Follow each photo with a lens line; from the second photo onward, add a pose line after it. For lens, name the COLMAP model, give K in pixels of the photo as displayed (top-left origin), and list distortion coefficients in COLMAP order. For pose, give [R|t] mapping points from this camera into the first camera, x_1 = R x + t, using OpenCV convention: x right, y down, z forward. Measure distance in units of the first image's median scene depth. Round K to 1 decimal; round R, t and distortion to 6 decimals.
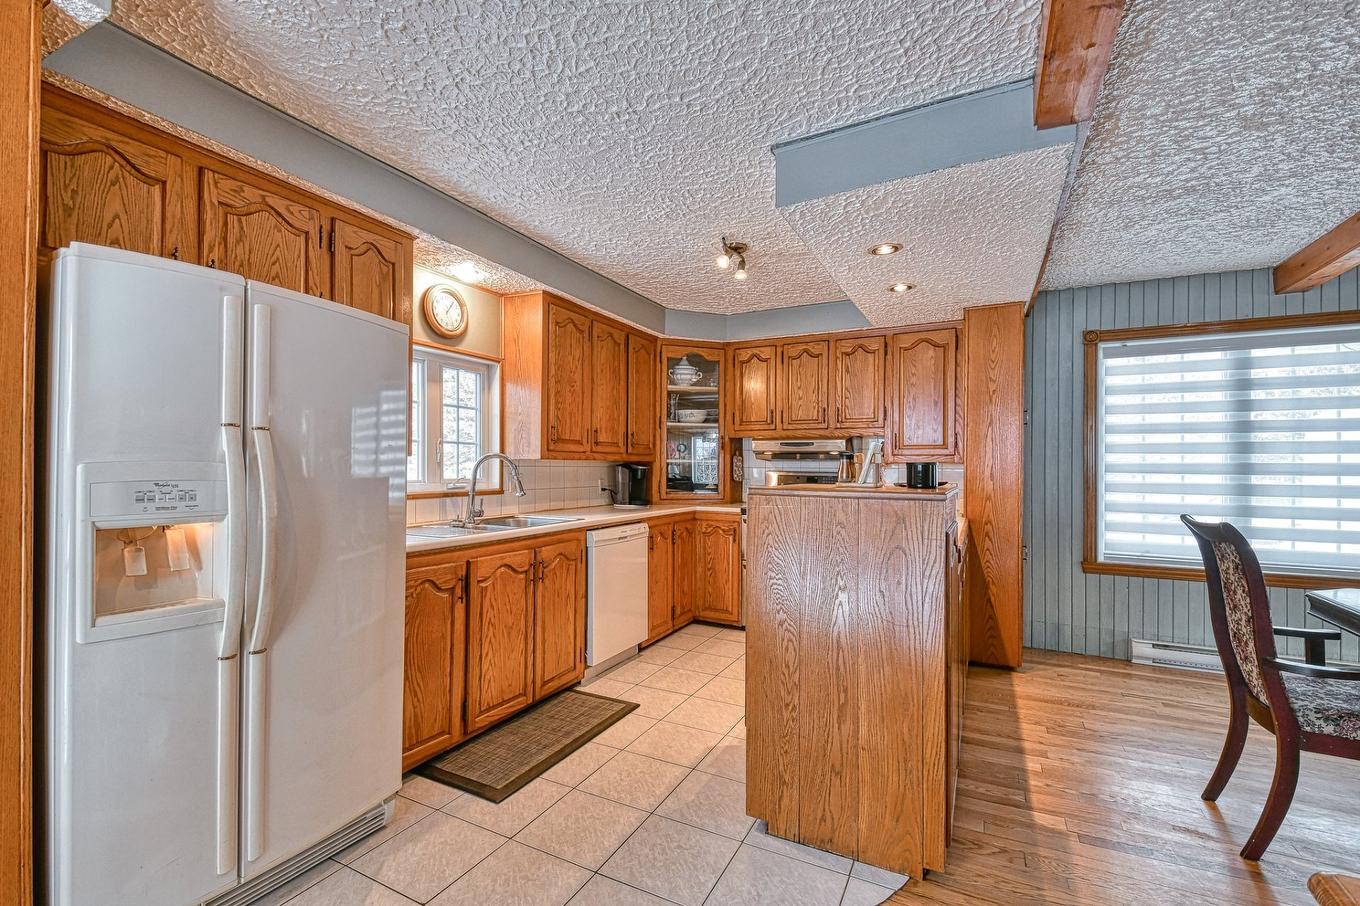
lens RADIAL K [[592.7, 0, 679.6], [0, 592.7, 461.5], [0, 0, 1]] dist [0.031152, -0.022610]
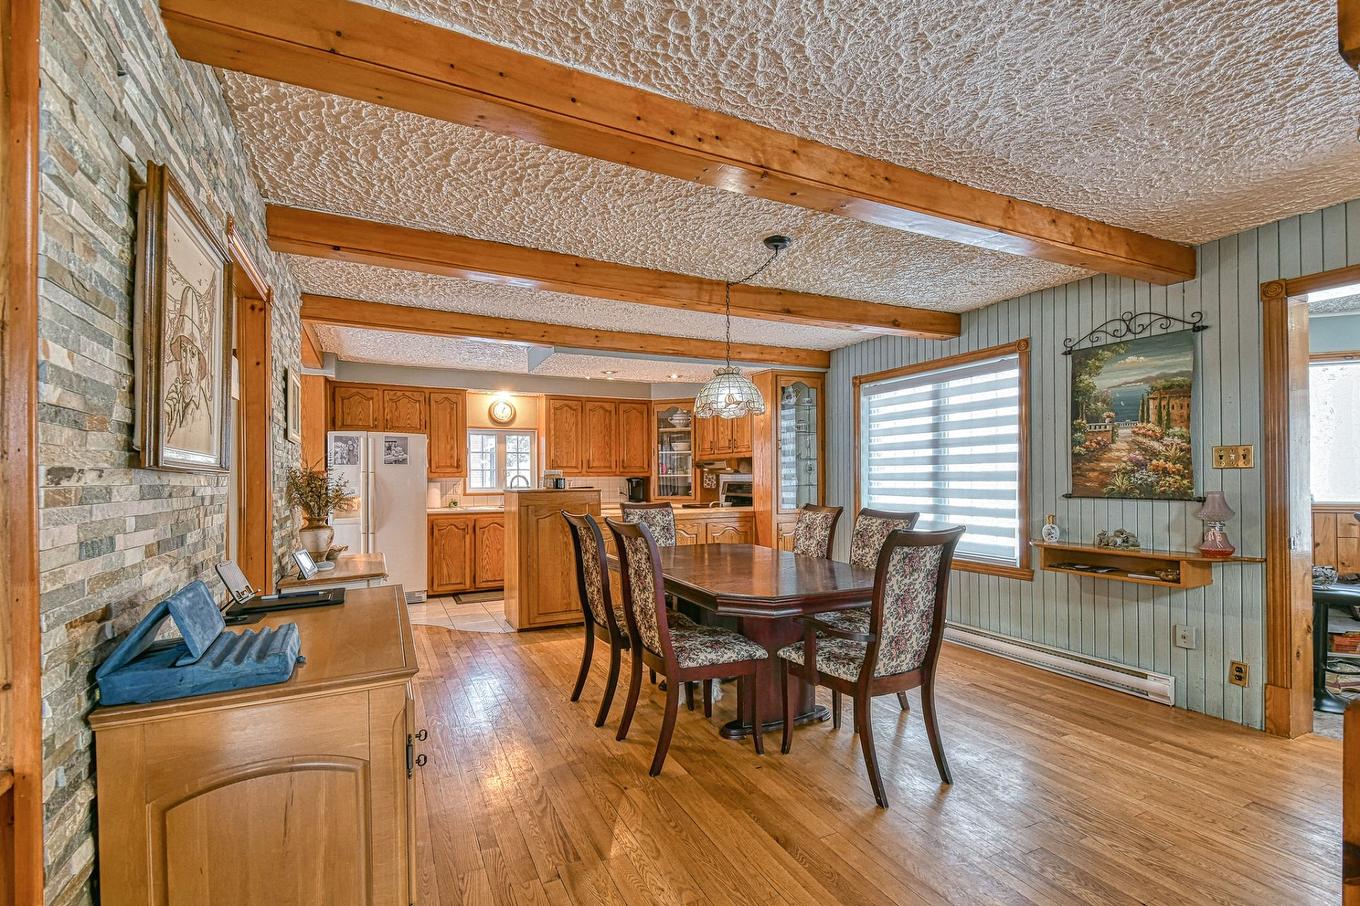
lens RADIAL K [[592.7, 0, 679.6], [0, 592.7, 461.5], [0, 0, 1]] dist [0.031152, -0.022610]
pose [[0.812491, -0.028215, -0.582290, 1.223844], [0.019089, 0.999580, -0.021800, -0.002443], [0.582661, 0.006597, 0.812689, -0.355760]]
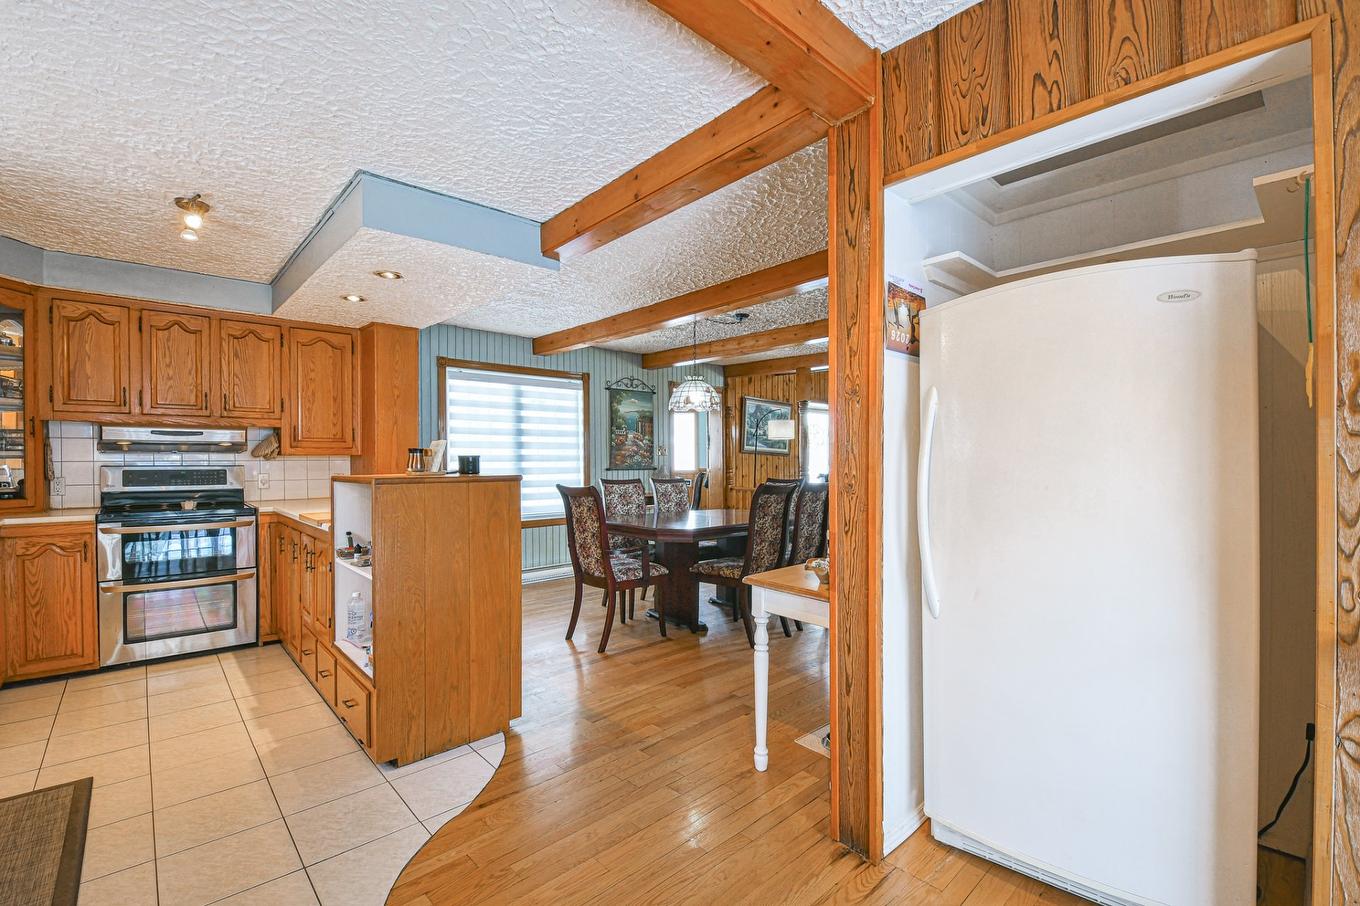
lens RADIAL K [[592.7, 0, 679.6], [0, 592.7, 461.5], [0, 0, 1]] dist [0.031152, -0.022610]
pose [[0.338167, -0.012812, 0.940999, -0.430849], [-0.003605, 0.999882, 0.014909, -0.004555], [-0.941079, -0.008434, 0.338081, 0.040003]]
